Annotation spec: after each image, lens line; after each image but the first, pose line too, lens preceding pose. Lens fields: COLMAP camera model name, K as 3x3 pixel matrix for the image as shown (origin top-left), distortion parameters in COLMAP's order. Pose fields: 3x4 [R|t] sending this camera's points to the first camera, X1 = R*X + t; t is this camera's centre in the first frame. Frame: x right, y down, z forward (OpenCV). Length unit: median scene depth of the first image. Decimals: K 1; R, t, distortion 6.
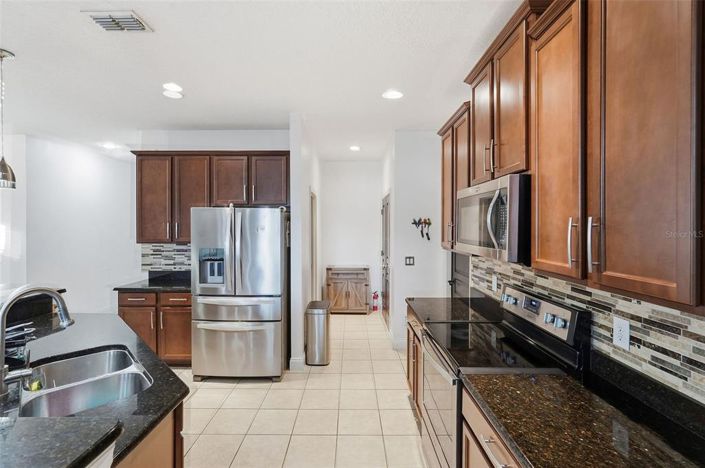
lens RADIAL K [[320.0, 0, 351.6], [0, 320.0, 222.0], [0, 0, 1]] dist [0.002265, 0.000285]
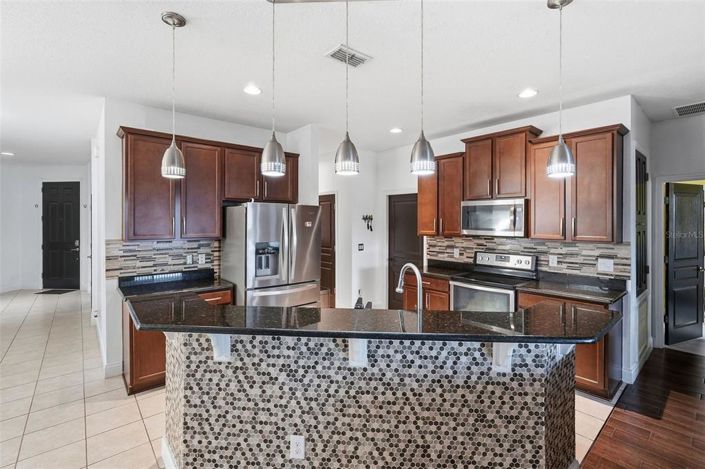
lens RADIAL K [[320.0, 0, 351.6], [0, 320.0, 222.5], [0, 0, 1]] dist [0.002265, 0.000285]
pose [[0.761268, -0.004121, 0.648424, -0.796737], [-0.008857, 0.999820, 0.016752, -0.001887], [-0.648377, -0.018496, 0.761095, 0.022497]]
